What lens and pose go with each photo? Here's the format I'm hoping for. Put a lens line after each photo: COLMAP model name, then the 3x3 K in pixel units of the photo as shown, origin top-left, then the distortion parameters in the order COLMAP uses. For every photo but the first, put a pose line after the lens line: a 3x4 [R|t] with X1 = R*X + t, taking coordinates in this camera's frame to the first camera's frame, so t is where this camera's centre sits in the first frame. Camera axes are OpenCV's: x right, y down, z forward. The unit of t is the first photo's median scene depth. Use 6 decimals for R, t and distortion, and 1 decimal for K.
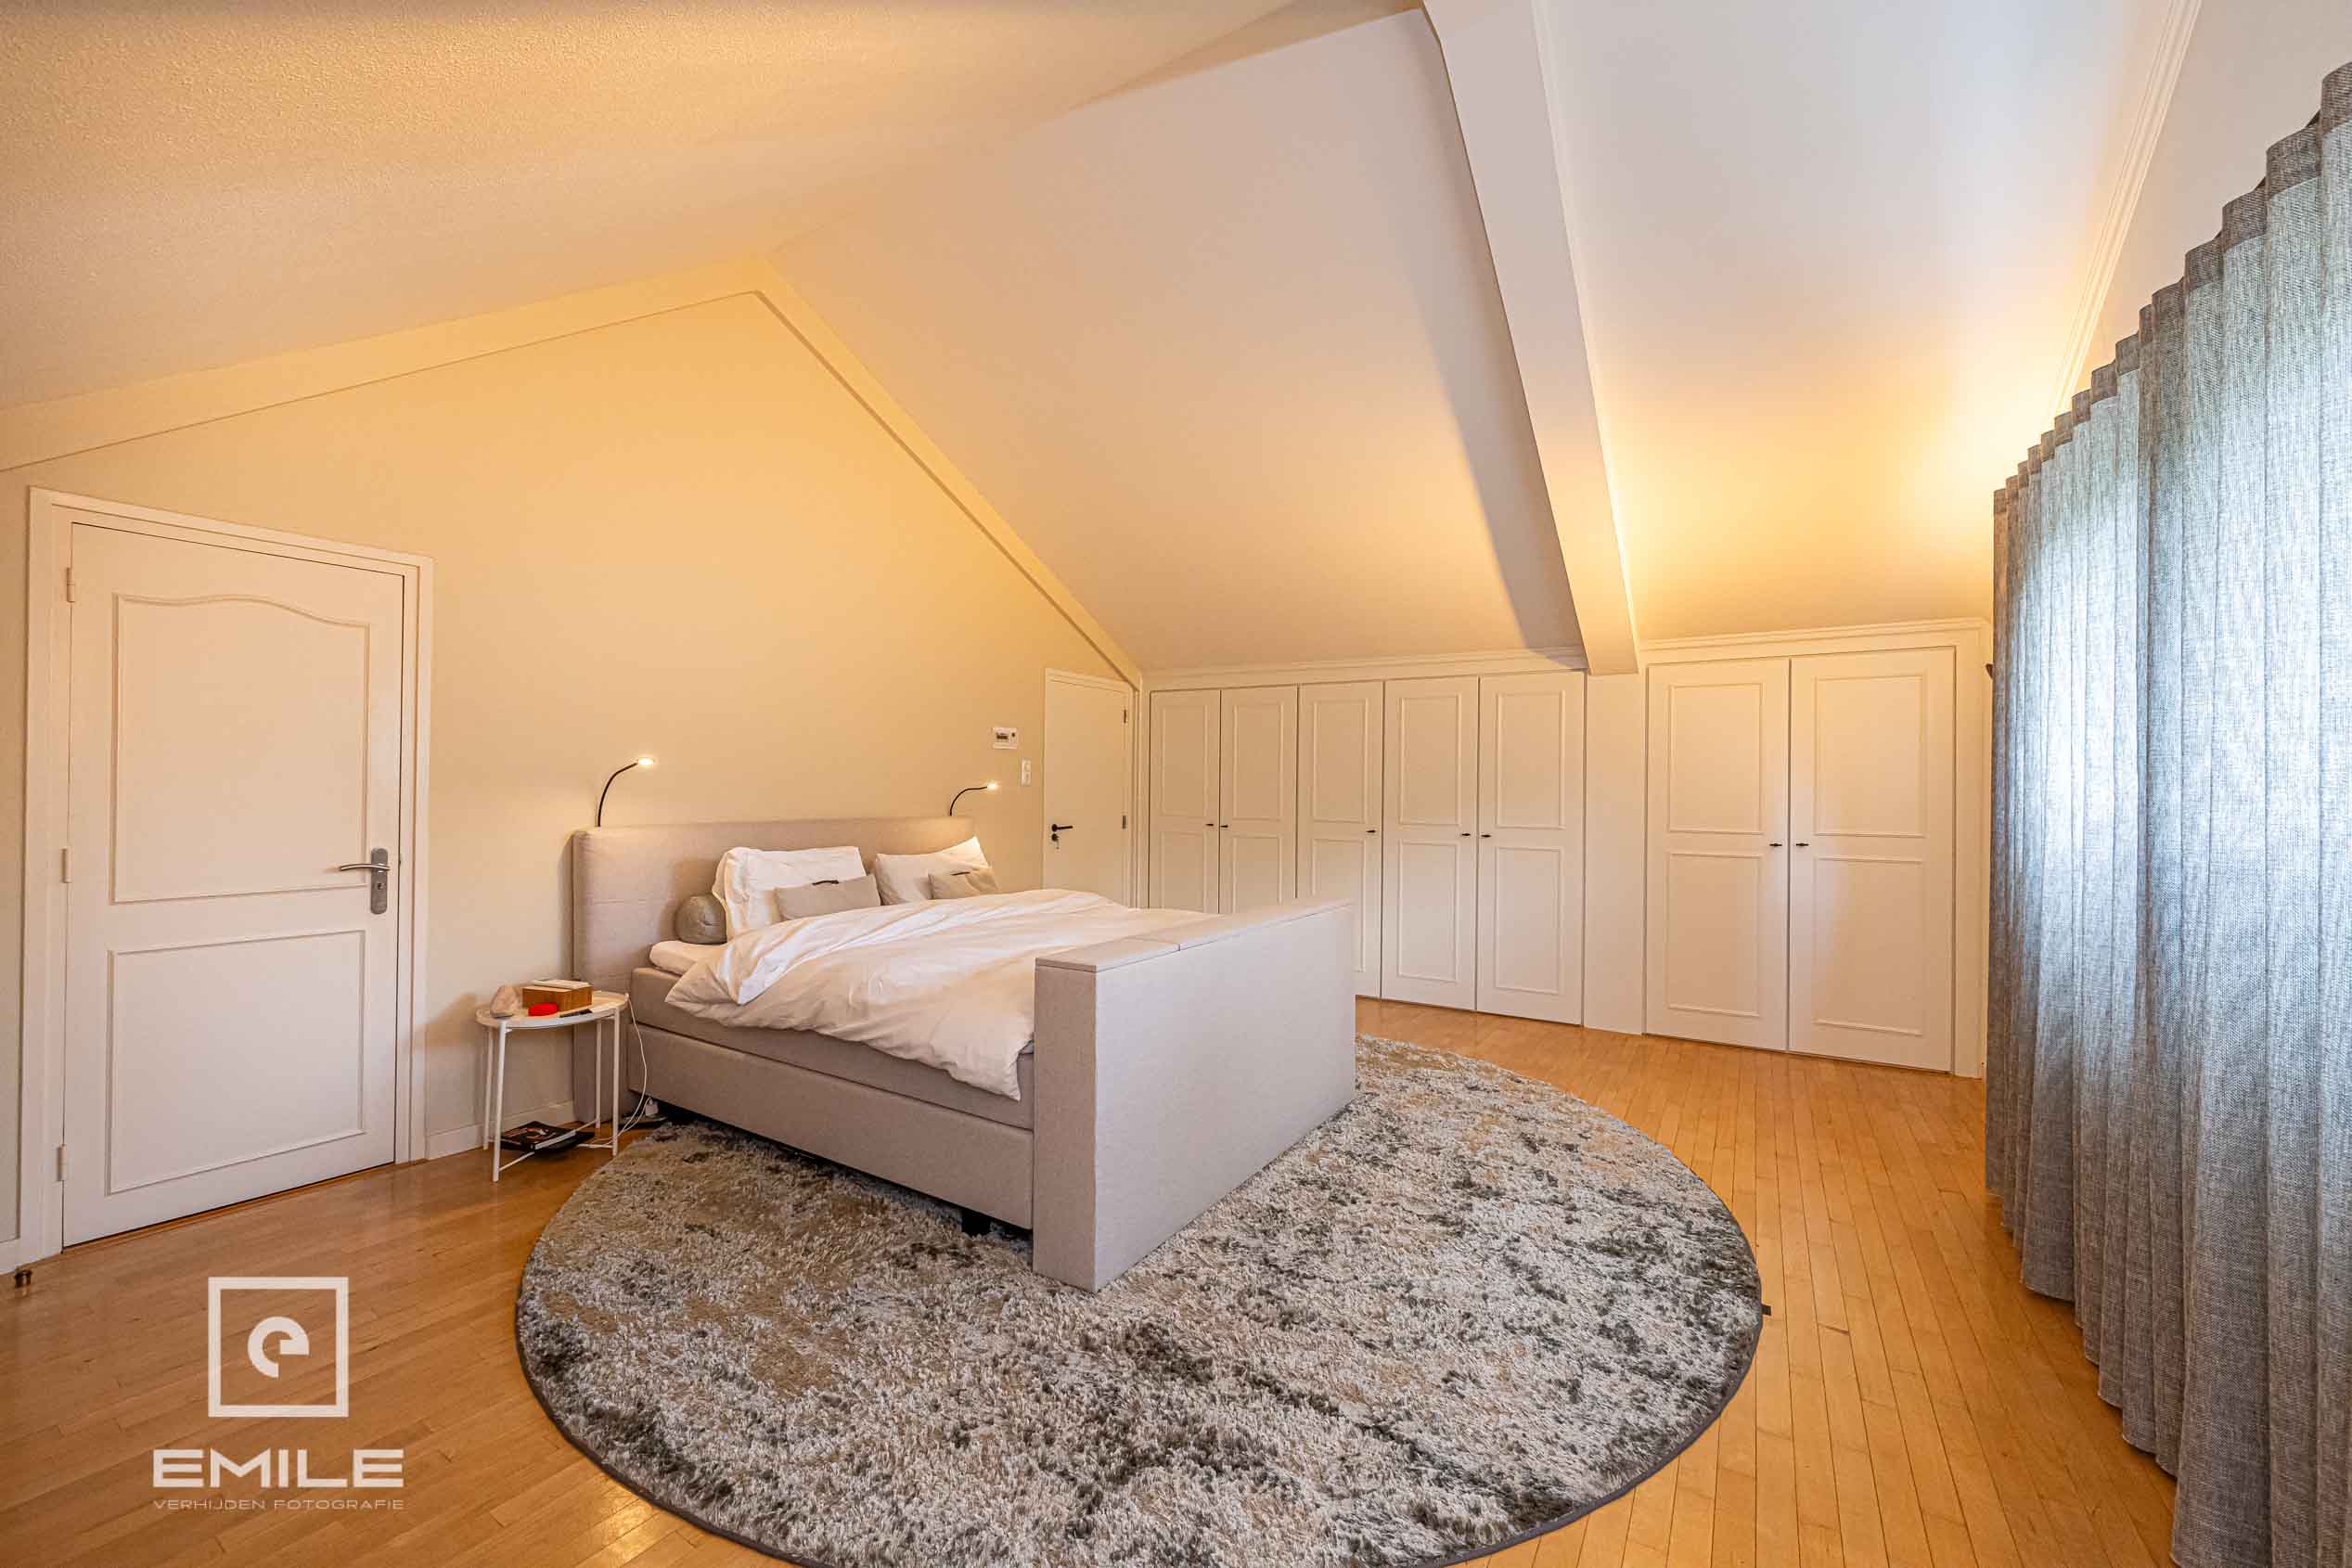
lens RADIAL K [[936.0, 0, 1173.1], [0, 936.0, 799.4], [0, 0, 1]] dist [0.000629, 0.010815]
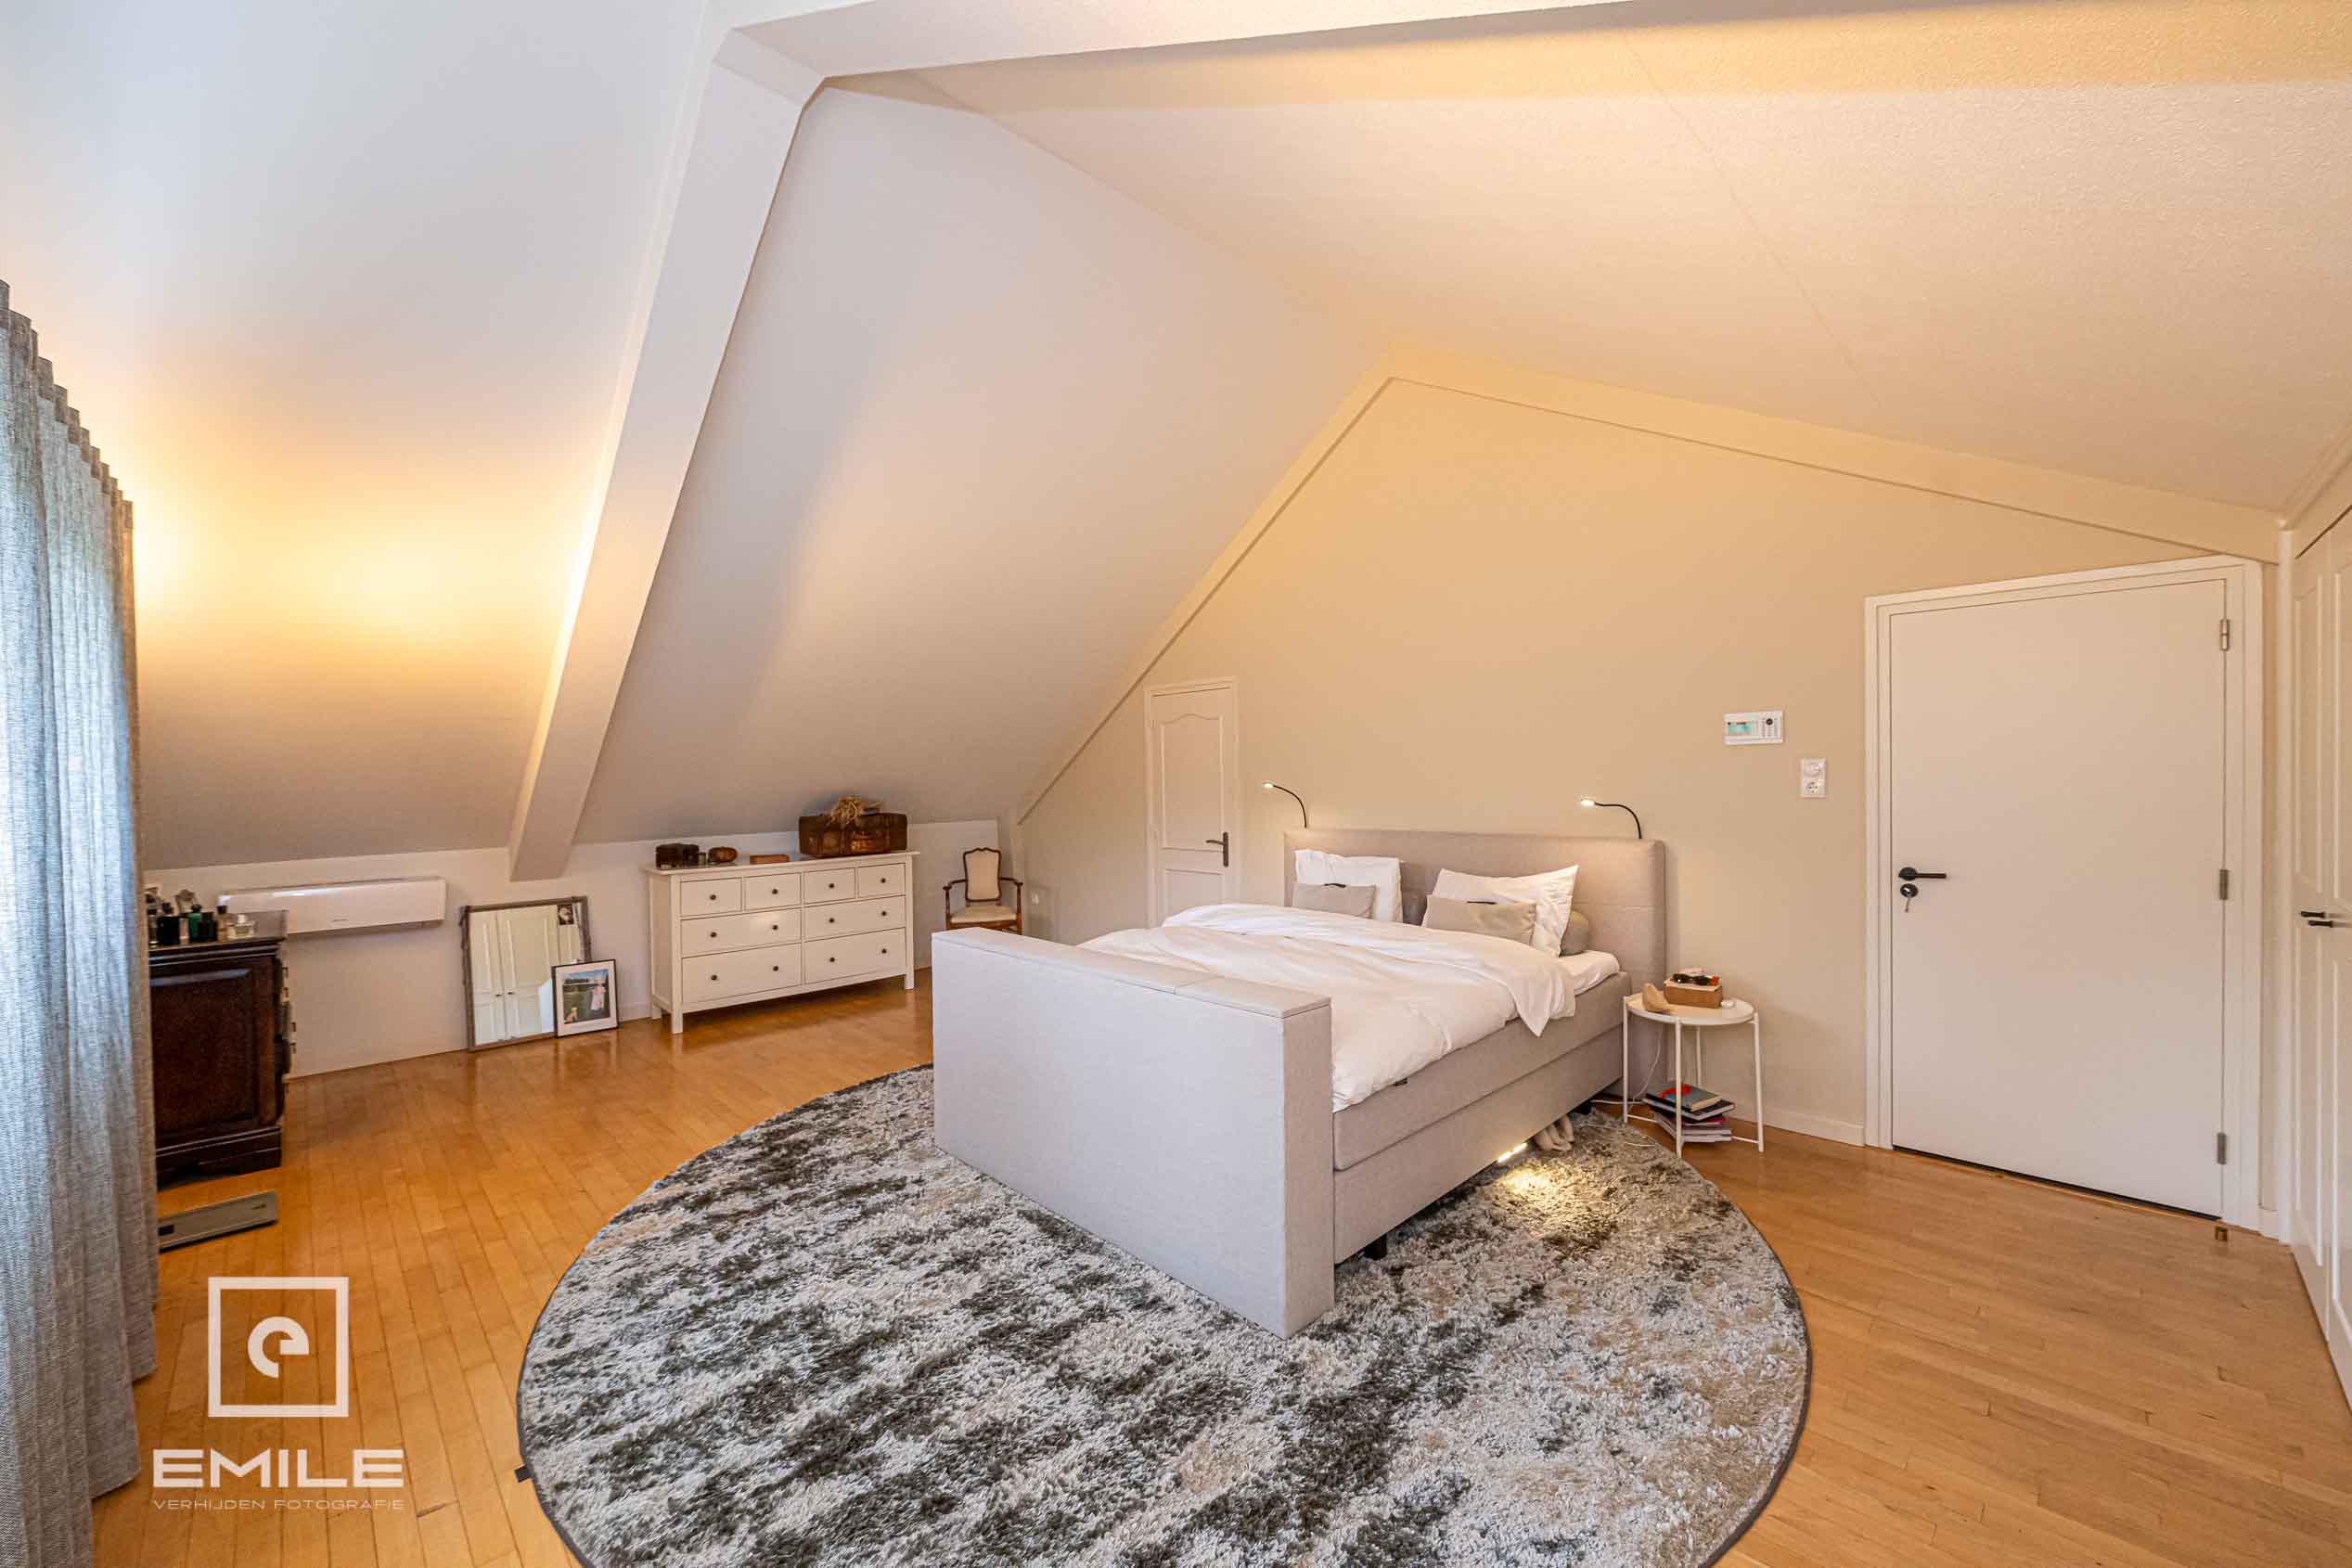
lens RADIAL K [[936.0, 0, 1173.1], [0, 936.0, 799.4], [0, 0, 1]] dist [0.000629, 0.010815]
pose [[-0.222271, 0.021344, -0.974751, 0.587011], [0.003634, 0.999772, 0.021063, -0.031333], [0.974978, 0.001139, -0.222298, 0.784441]]
